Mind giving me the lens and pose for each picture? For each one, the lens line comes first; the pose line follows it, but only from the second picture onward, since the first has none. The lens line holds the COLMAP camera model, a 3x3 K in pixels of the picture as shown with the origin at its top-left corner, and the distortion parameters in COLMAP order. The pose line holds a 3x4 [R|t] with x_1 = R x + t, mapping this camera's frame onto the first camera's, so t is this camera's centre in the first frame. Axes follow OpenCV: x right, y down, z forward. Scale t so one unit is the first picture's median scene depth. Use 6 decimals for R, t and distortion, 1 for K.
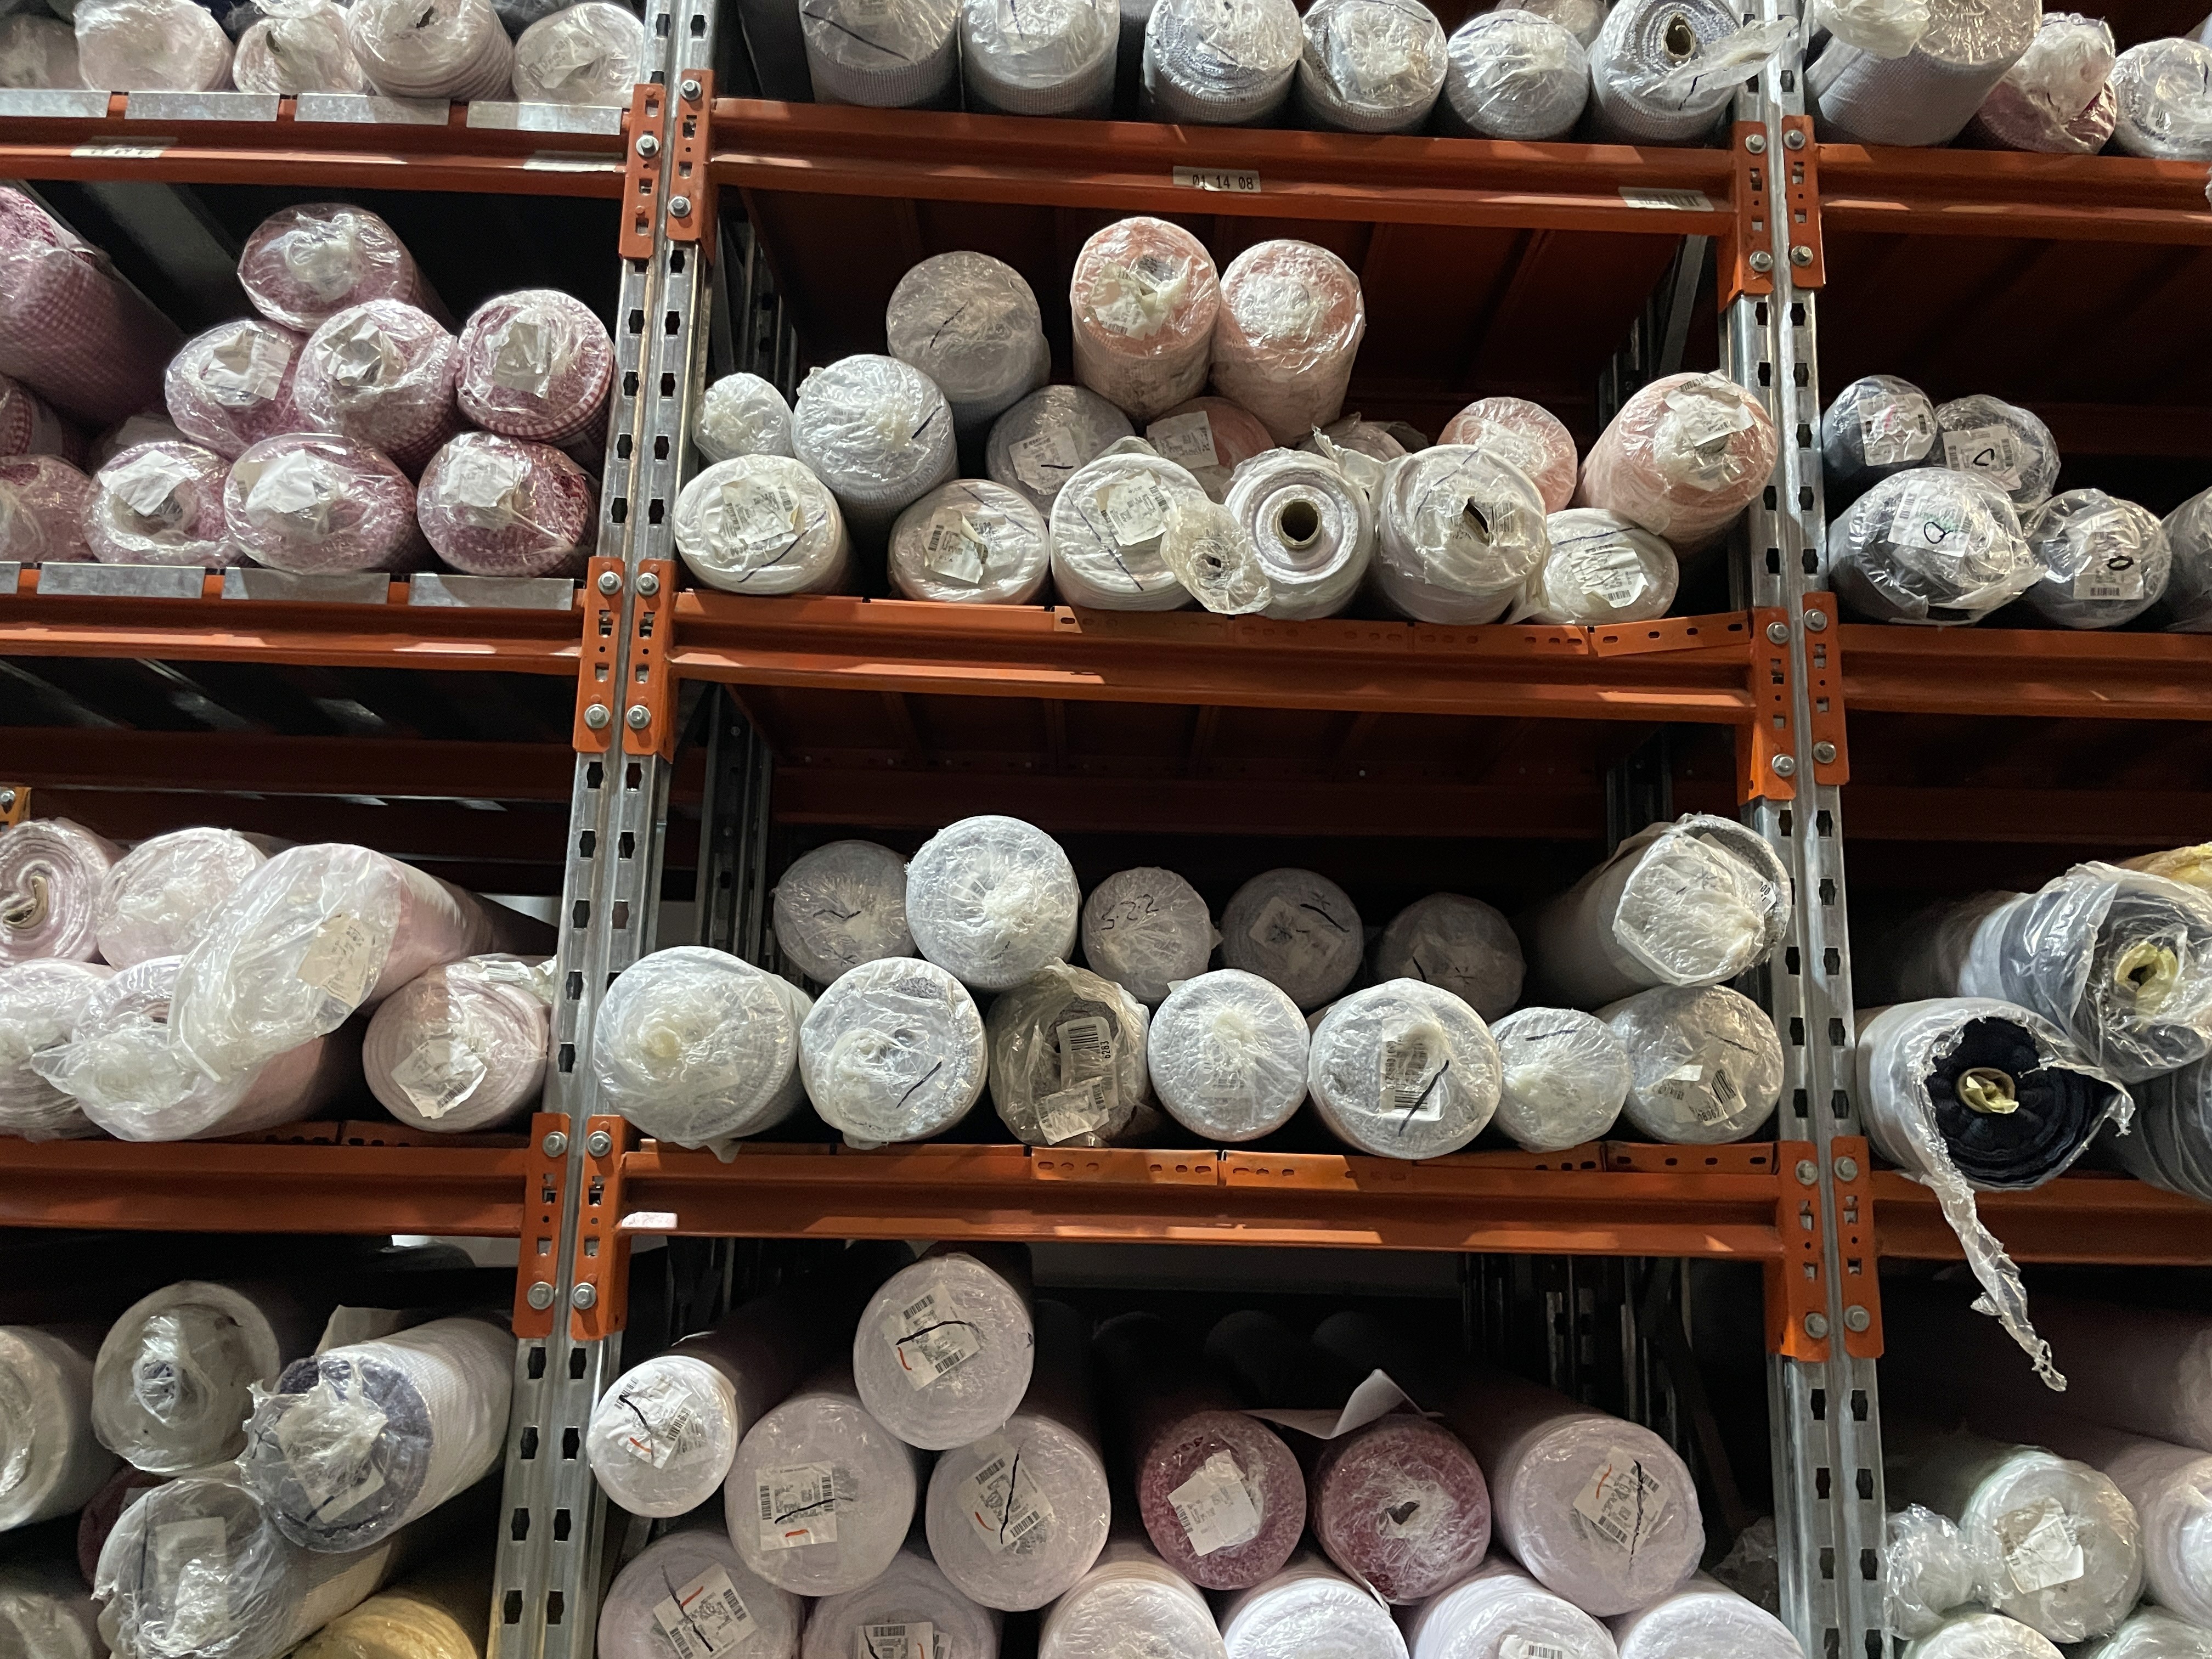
lens RADIAL K [[1693.6, 0, 1103.1], [0, 1693.6, 836.6], [0, 0, 1]] dist [0.014389, -0.003326]
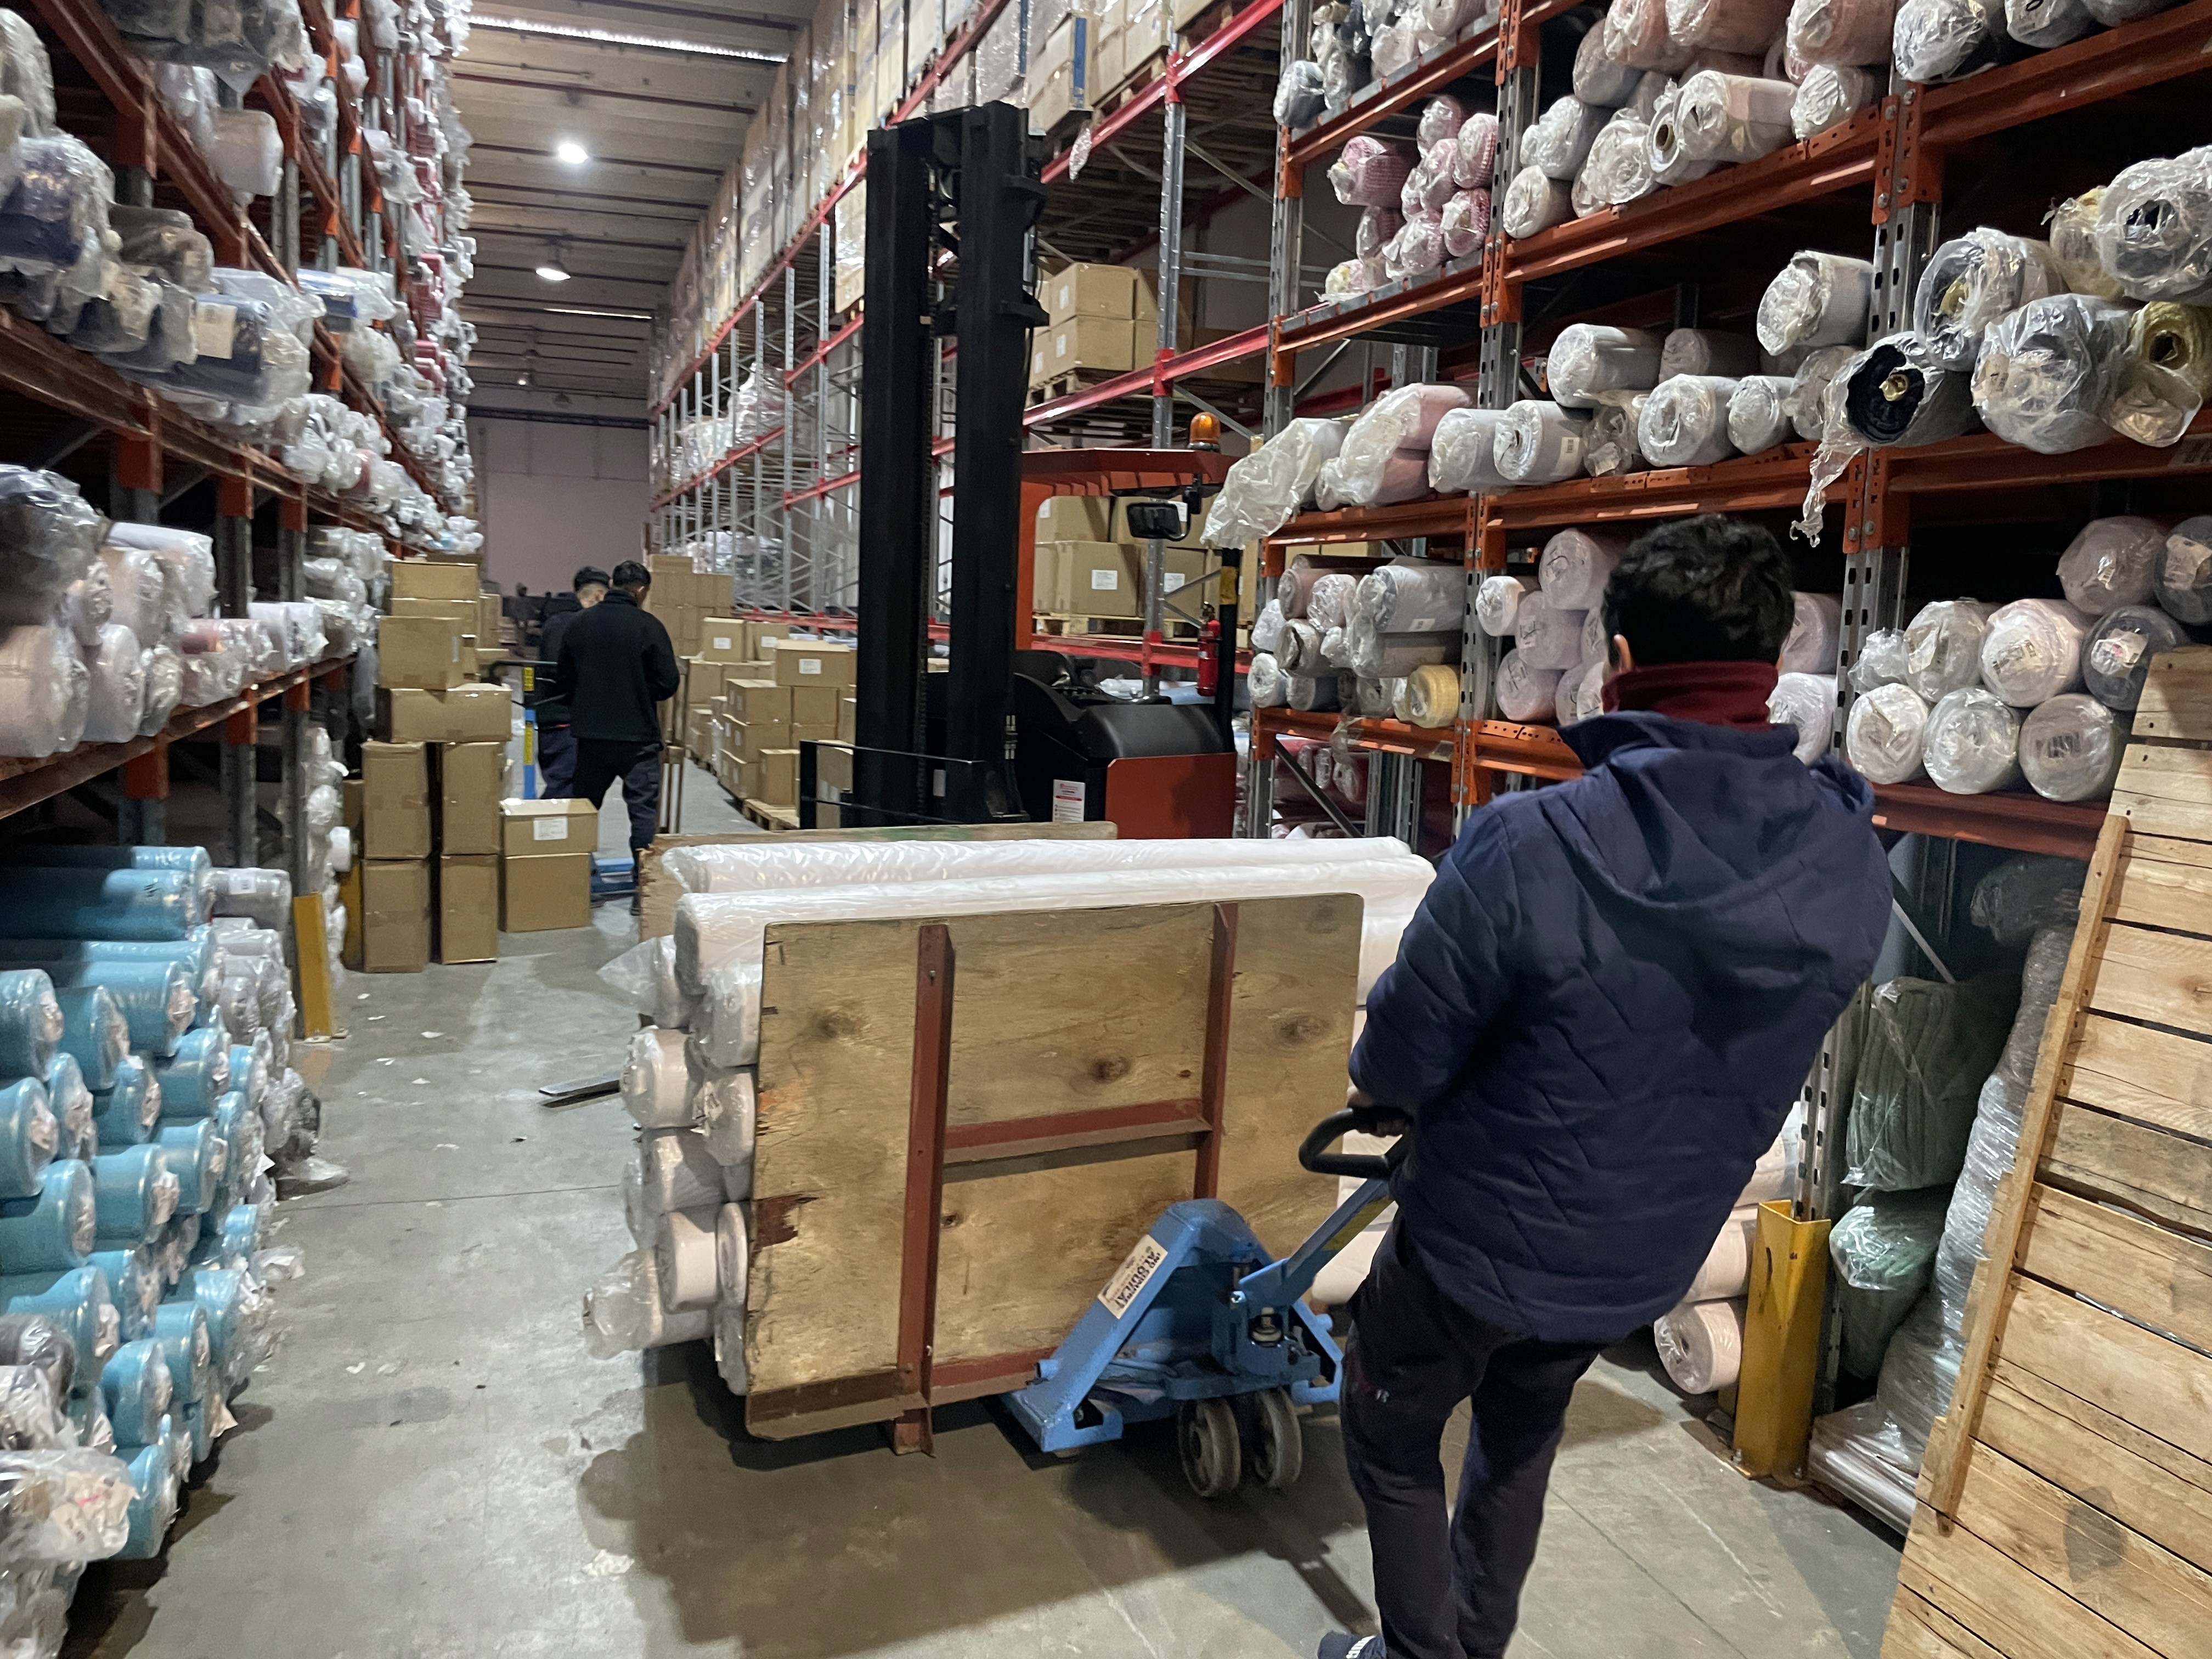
lens RADIAL K [[1693.6, 0, 1102.6], [0, 1693.6, 826.4], [0, 0, 1]] dist [0.014389, -0.003326]
pose [[0.302850, 0.100386, -0.947736, 1.805694], [0.164722, 0.973957, 0.155801, 0.168262], [0.938695, -0.203298, 0.278427, -0.286434]]
